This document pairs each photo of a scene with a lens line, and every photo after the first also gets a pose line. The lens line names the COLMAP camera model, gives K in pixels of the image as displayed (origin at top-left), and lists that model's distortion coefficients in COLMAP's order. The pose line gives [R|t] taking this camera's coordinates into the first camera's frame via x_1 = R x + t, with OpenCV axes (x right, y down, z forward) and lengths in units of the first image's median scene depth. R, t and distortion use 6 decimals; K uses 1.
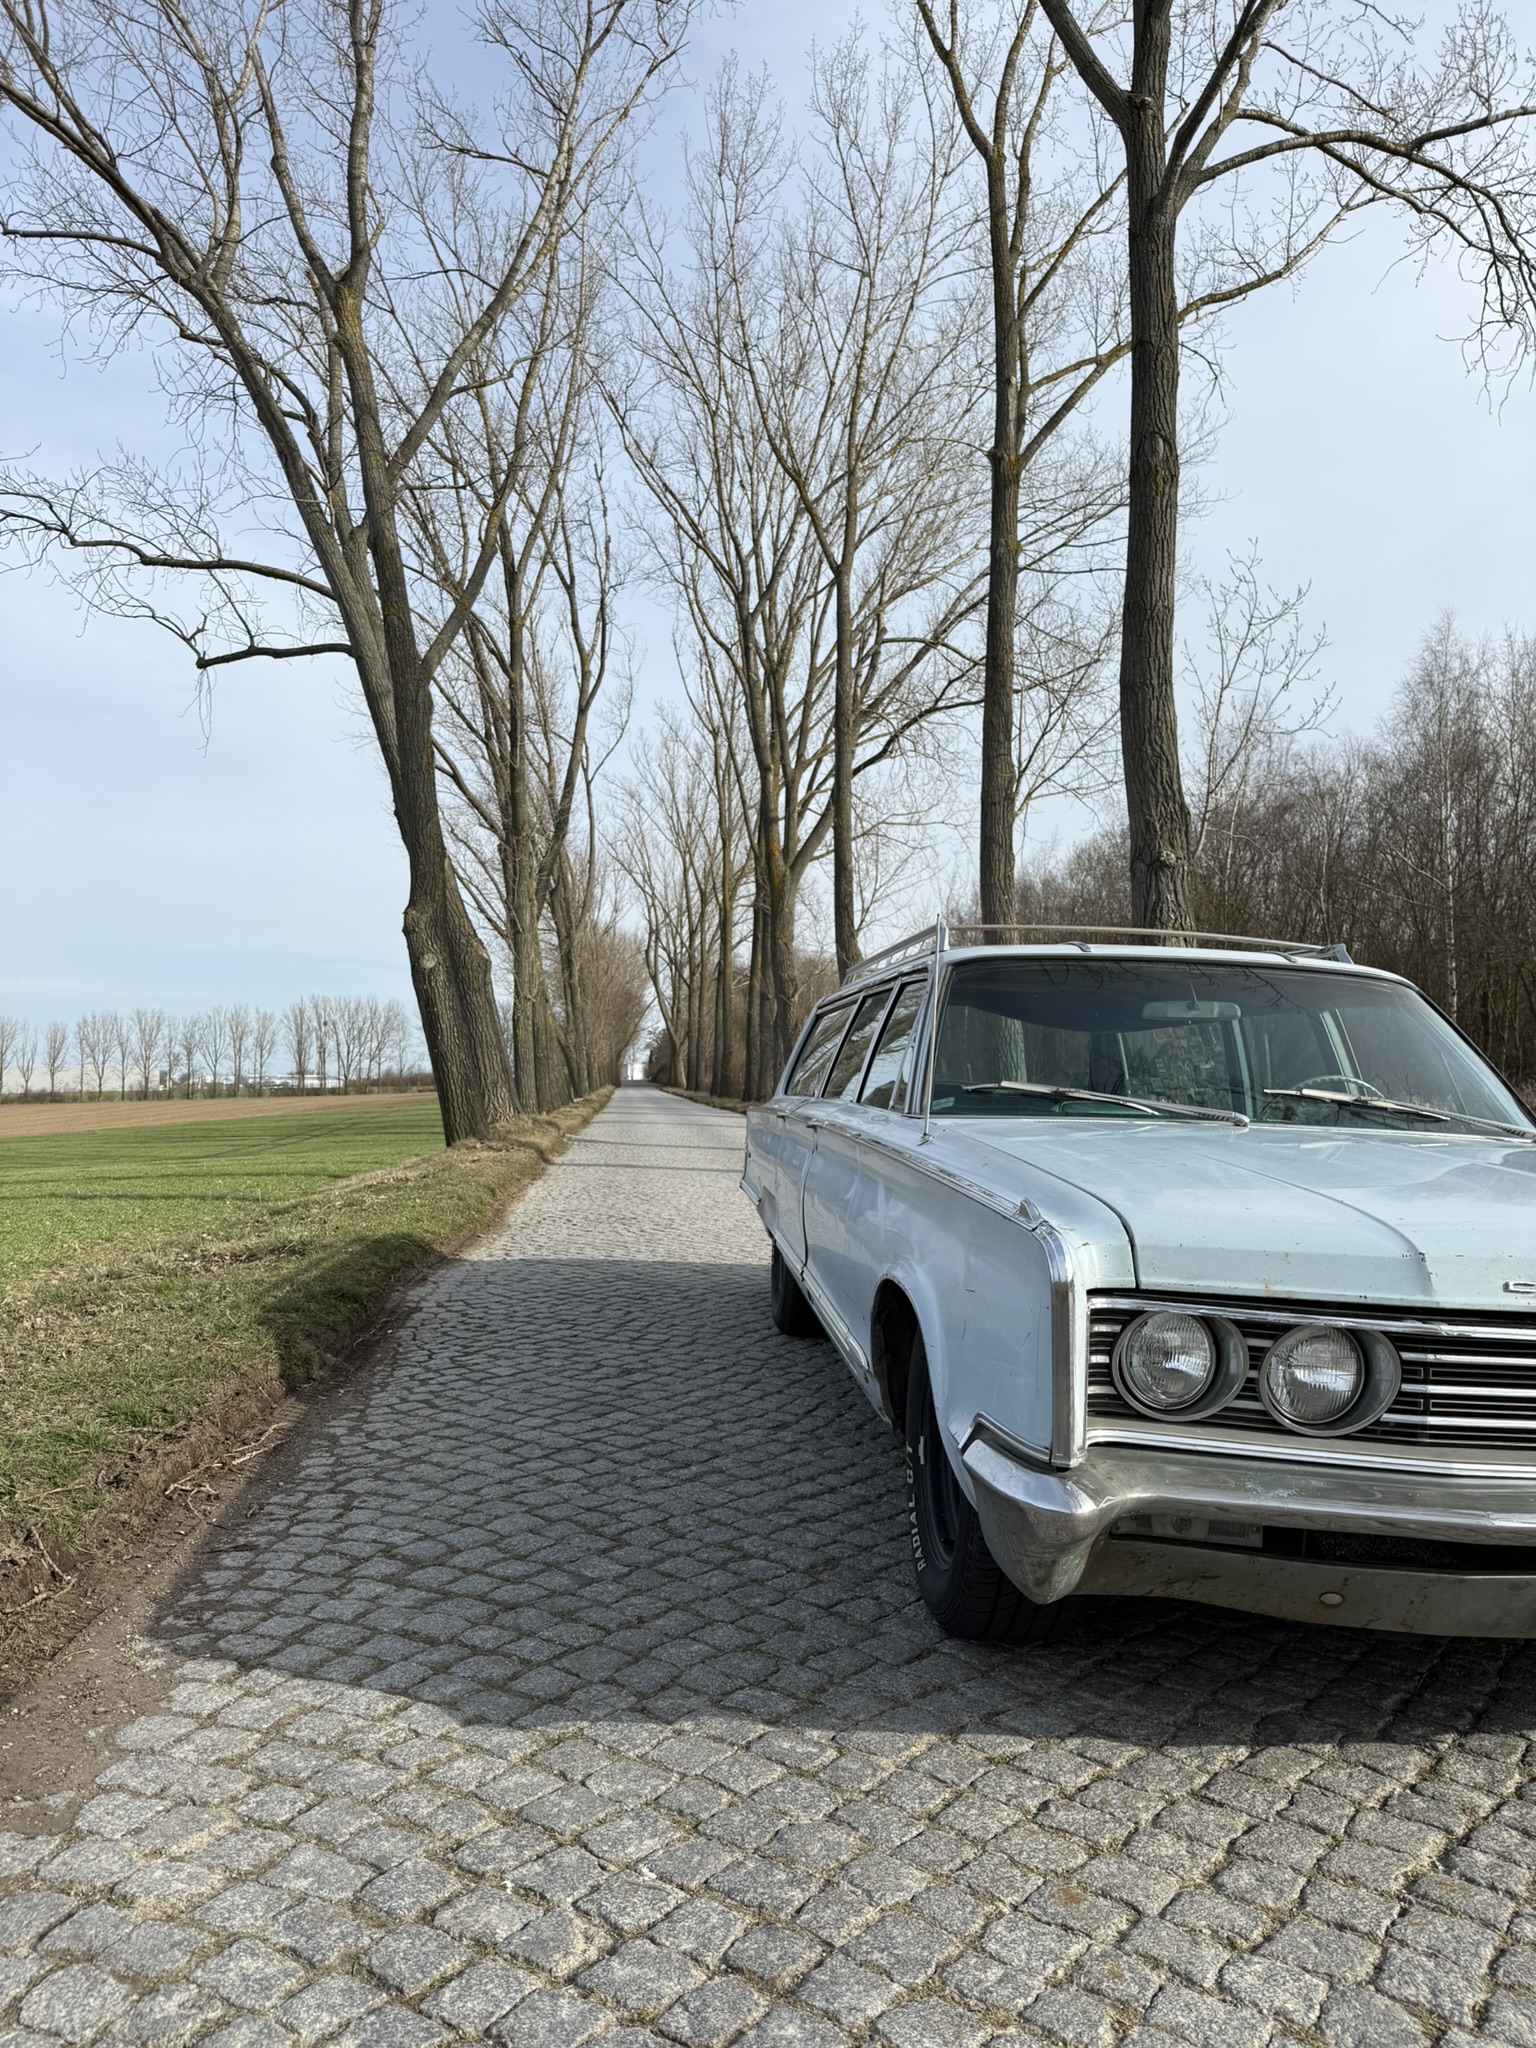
lens RADIAL K [[1433.8, 0, 775.4], [0, 1433.8, 1033.7], [0, 0, 1]] dist [0.056137, -0.082075]
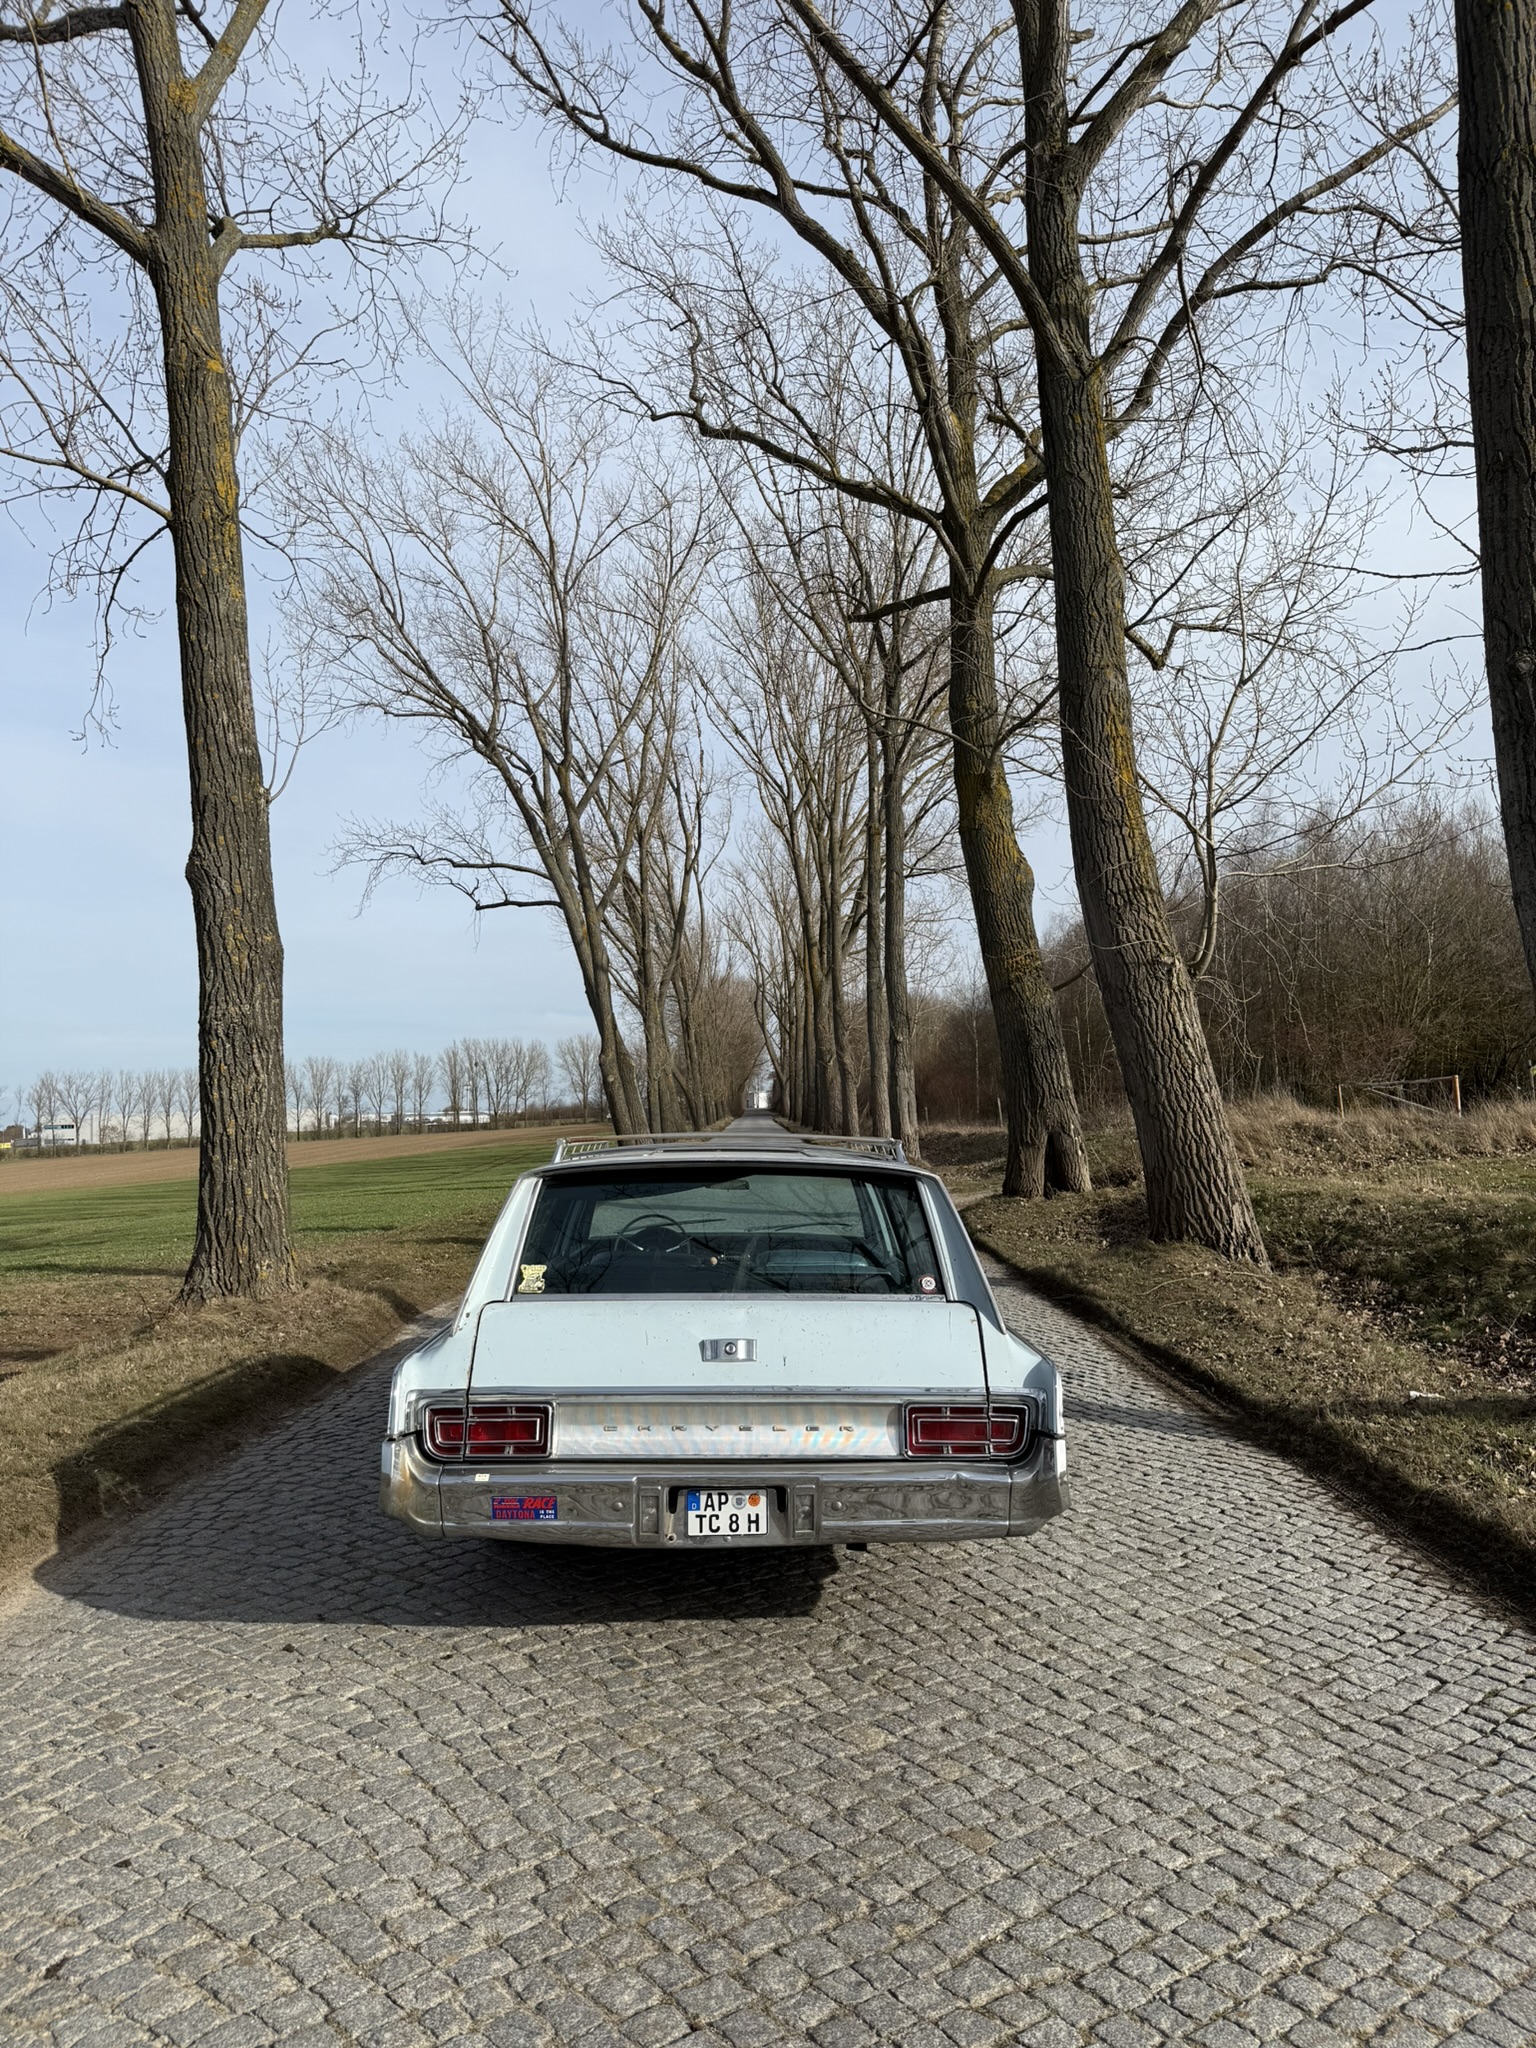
lens RADIAL K [[1426.3, 0, 768.0], [0, 1426.3, 1024.0], [0, 0, 1]] dist [0.136913, -0.247205]
pose [[0.995015, -0.033014, -0.094104, 0.290375], [0.030793, 0.999214, -0.024954, -0.096246], [0.094854, 0.021932, 0.995250, -1.610455]]
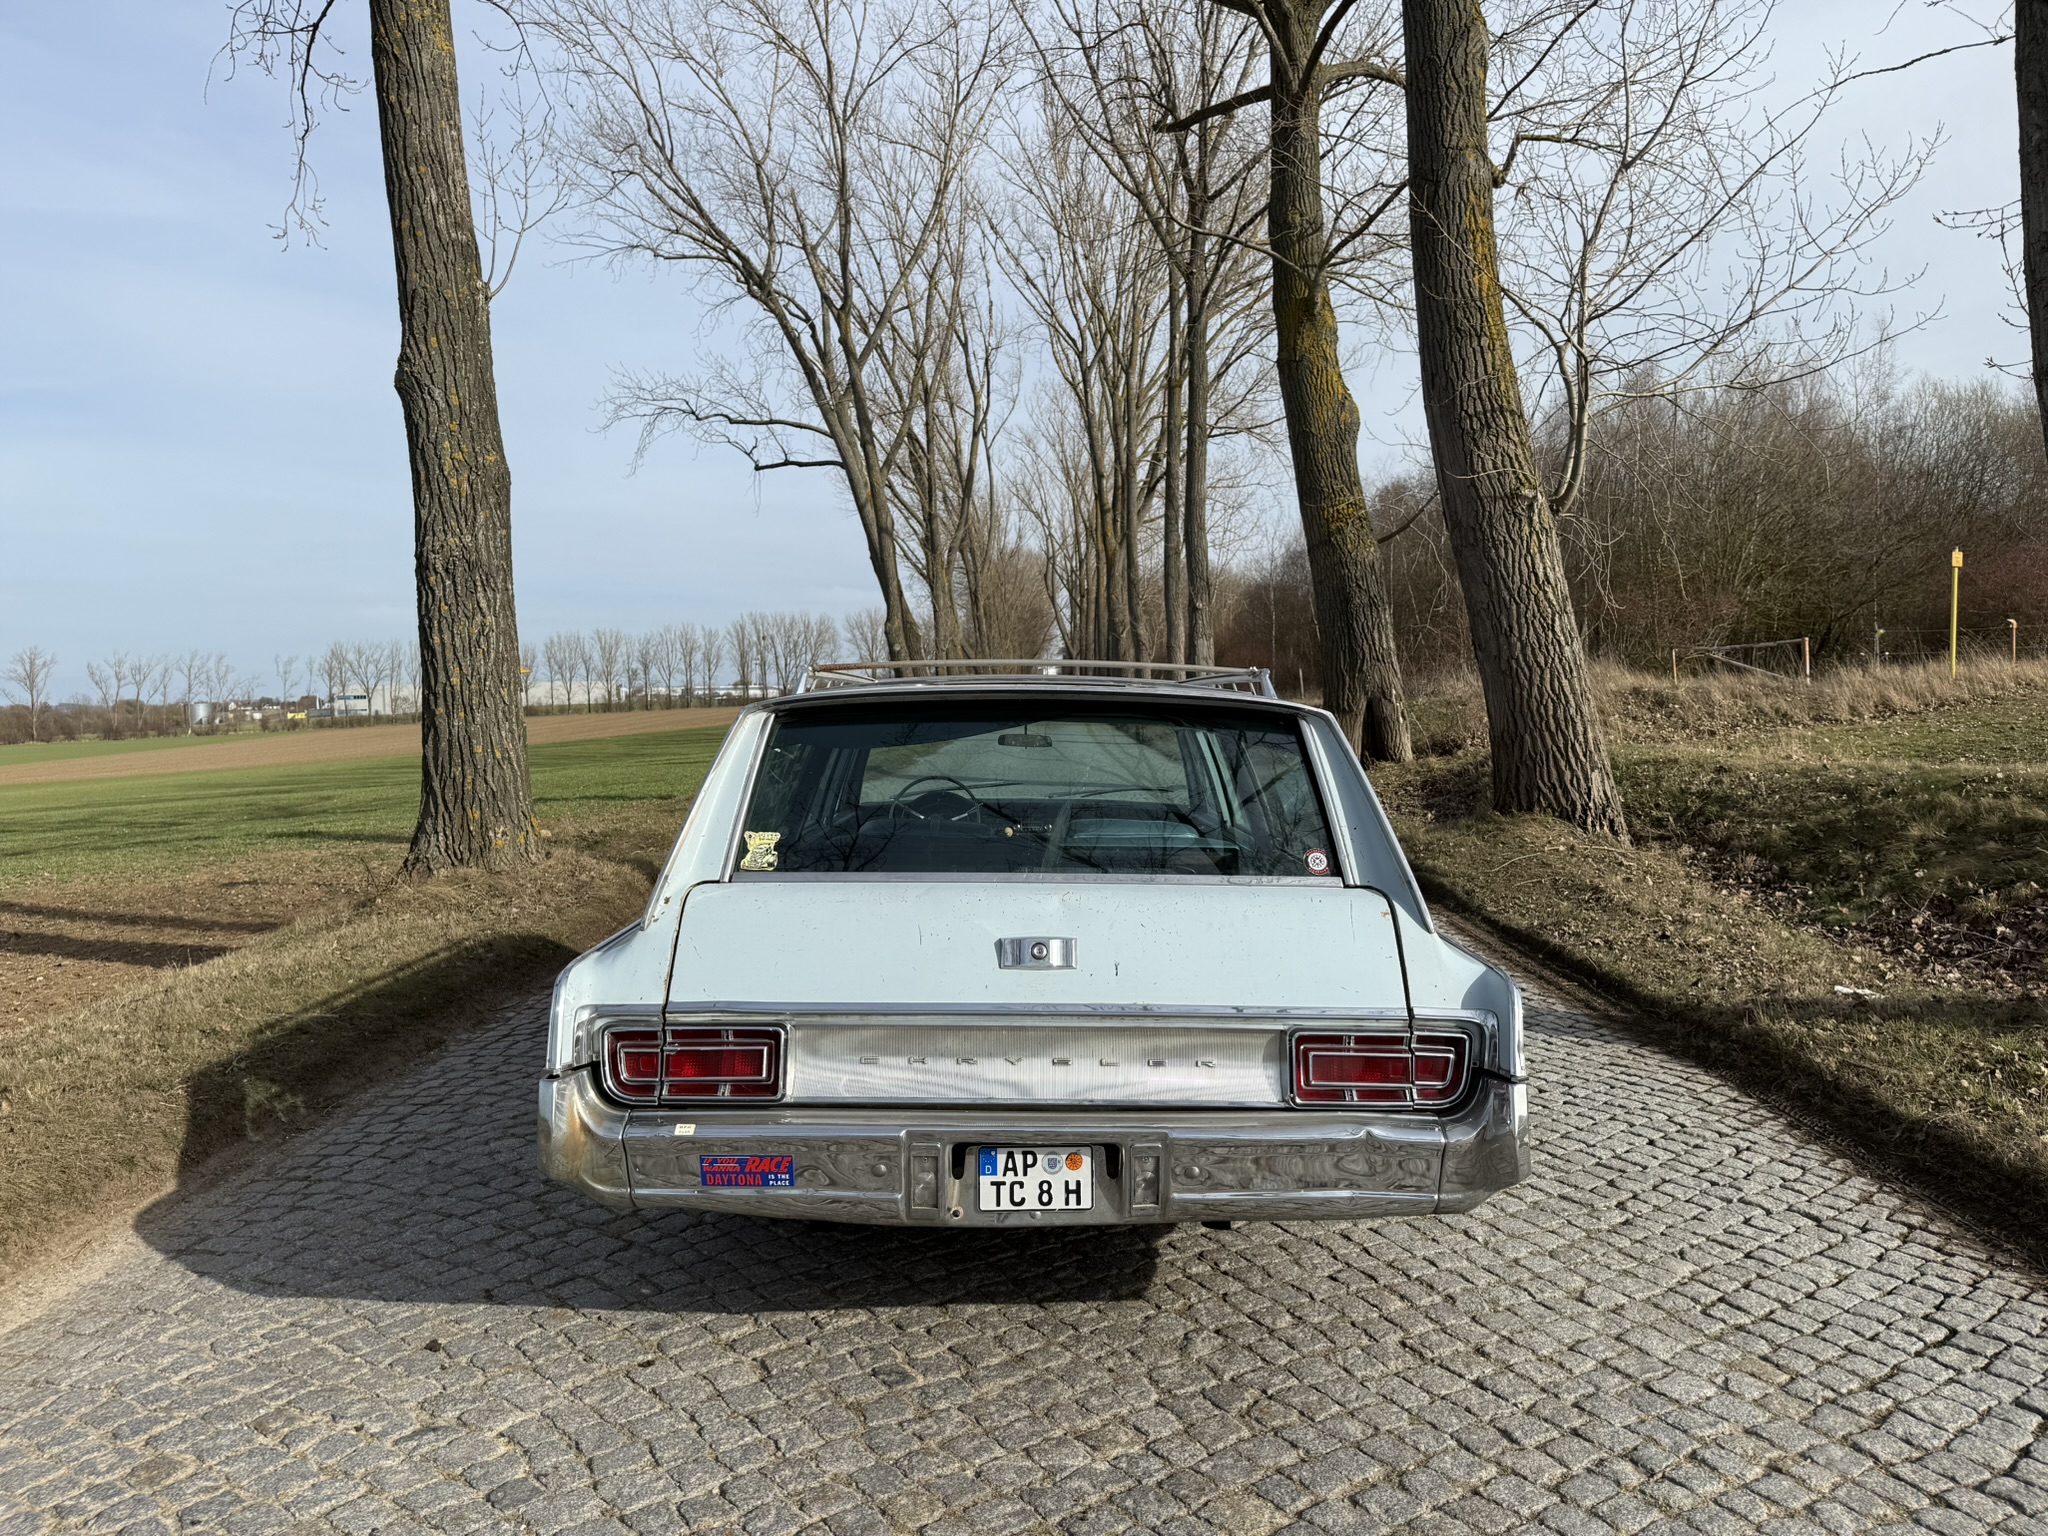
lens RADIAL K [[1431.3, 0, 1037.8], [0, 1431.3, 759.8], [0, 0, 1]] dist [0.090051, -0.130473]
pose [[0.993736, -0.017636, -0.110350, 0.274174], [0.027211, 0.995934, 0.085873, -0.080815], [0.108387, -0.088338, 0.990176, -1.508159]]
